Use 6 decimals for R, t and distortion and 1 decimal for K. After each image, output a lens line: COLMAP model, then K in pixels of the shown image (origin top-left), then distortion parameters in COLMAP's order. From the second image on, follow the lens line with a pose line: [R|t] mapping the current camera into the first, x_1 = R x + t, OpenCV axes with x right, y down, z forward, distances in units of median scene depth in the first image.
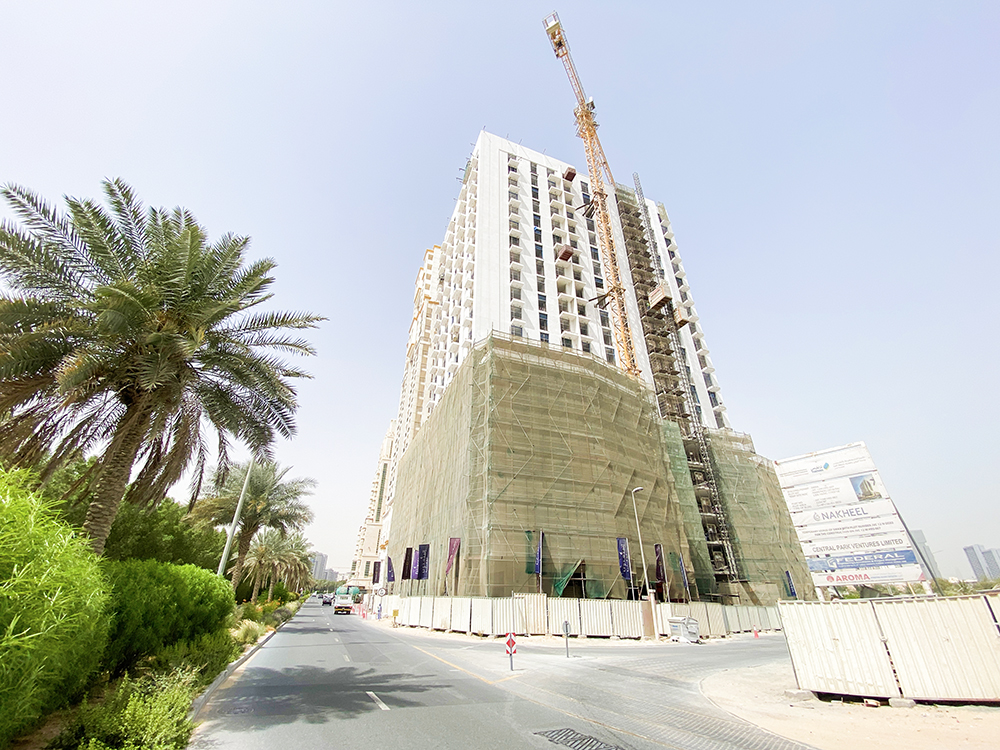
lens RADIAL K [[400.5, 0, 500.0], [0, 400.5, 375.0], [0, 0, 1]] dist [-0.002366, -0.000517]
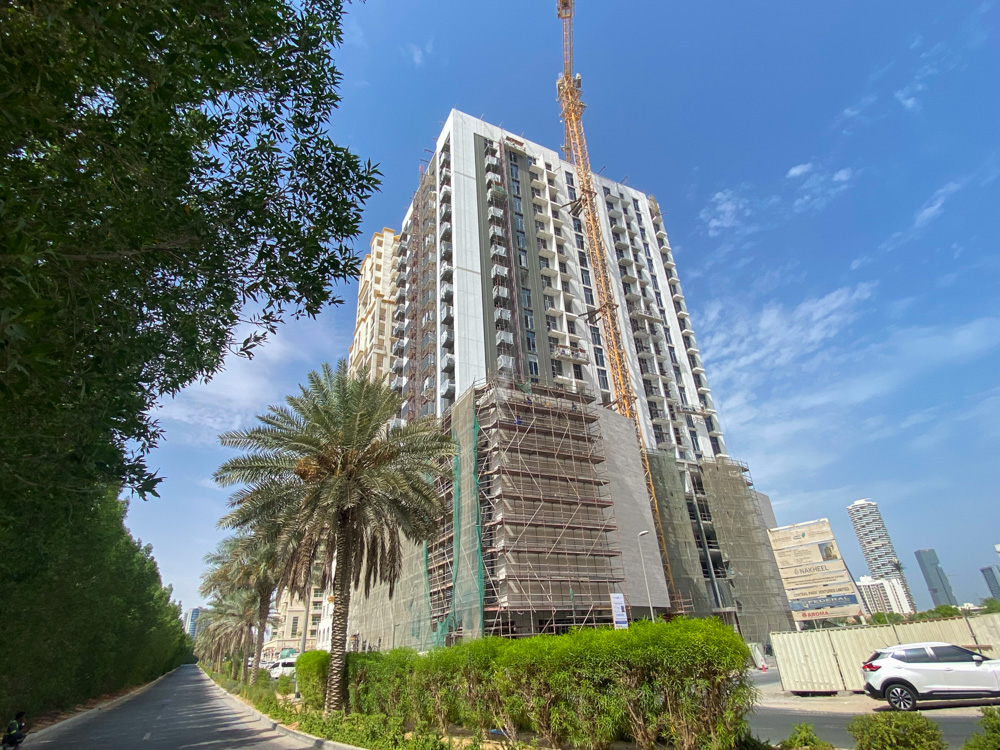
lens RADIAL K [[507.8, 0, 500.0], [0, 507.8, 375.0], [0, 0, 1]] dist [0.005721, 0.000282]
pose [[0.993989, -0.001518, 0.109468, -0.142576], [0.000395, 0.999947, 0.010280, -0.115069], [-0.109478, -0.010175, 0.993937, -0.213450]]
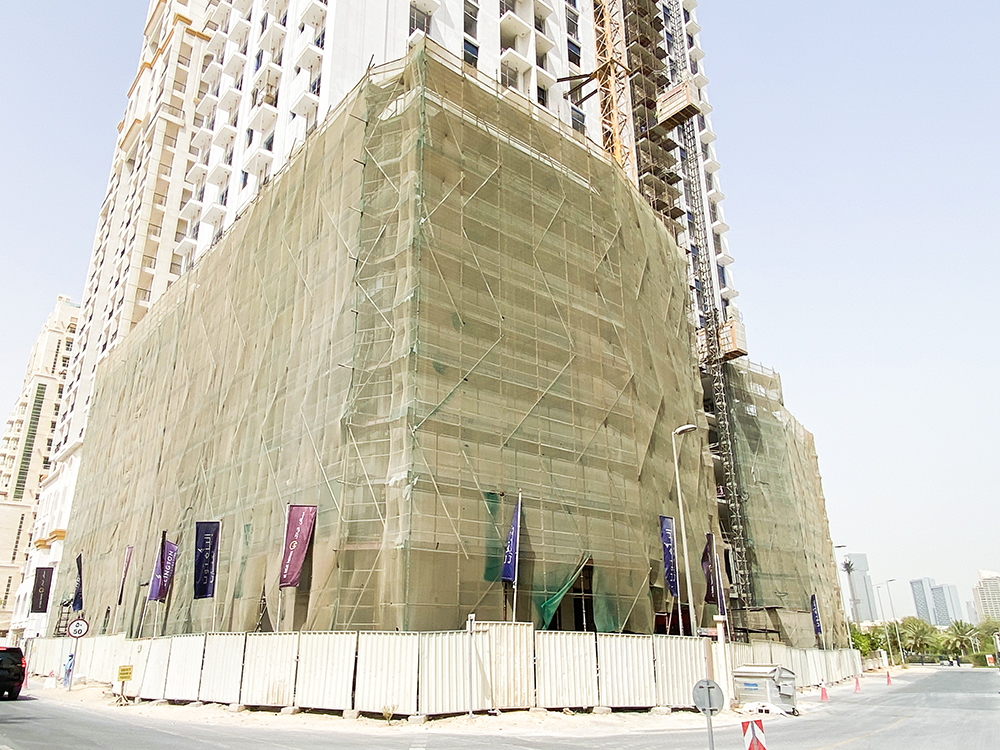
lens RADIAL K [[701.7, 0, 500.2], [0, 701.7, 380.4], [0, 0, 1]] dist [0.126901, -0.181385]
pose [[0.949016, 0.096567, 0.300073, -0.132887], [-0.142890, 0.980290, 0.136435, 0.123560], [-0.280983, -0.172357, 0.944109, 0.213566]]
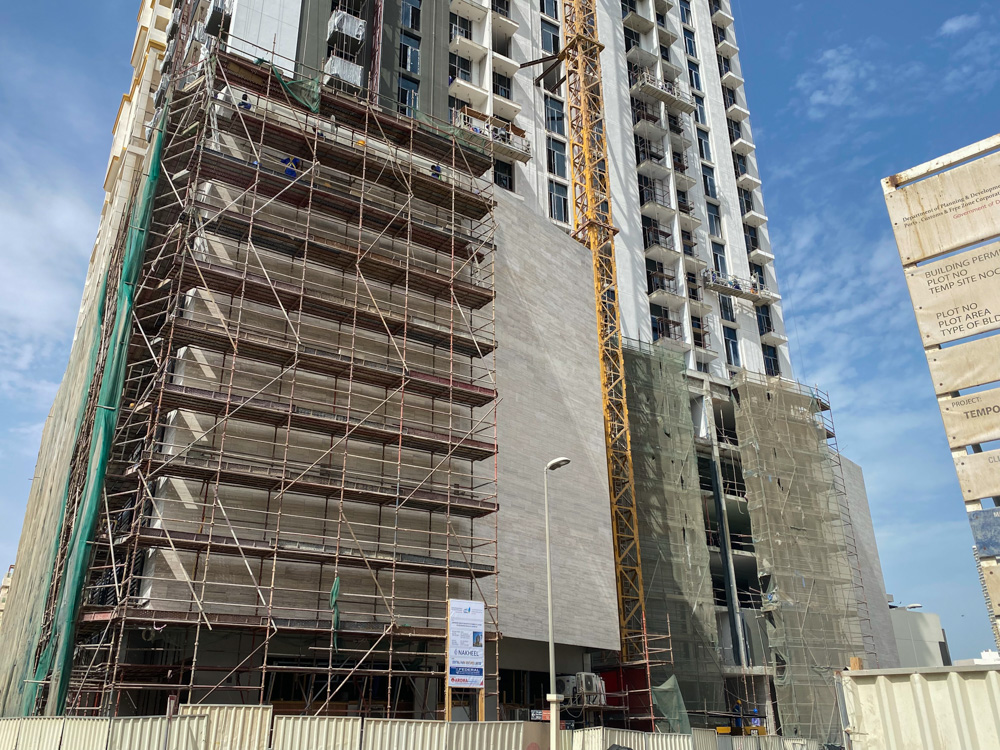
lens RADIAL K [[823.8, 0, 498.8], [0, 823.8, 371.1], [0, 0, 1]] dist [0.074623, -0.108447]
pose [[0.983278, 0.062618, 0.171006, 0.119161], [-0.079495, 0.992422, 0.093695, 0.104720], [-0.163843, -0.105723, 0.980805, 0.168905]]
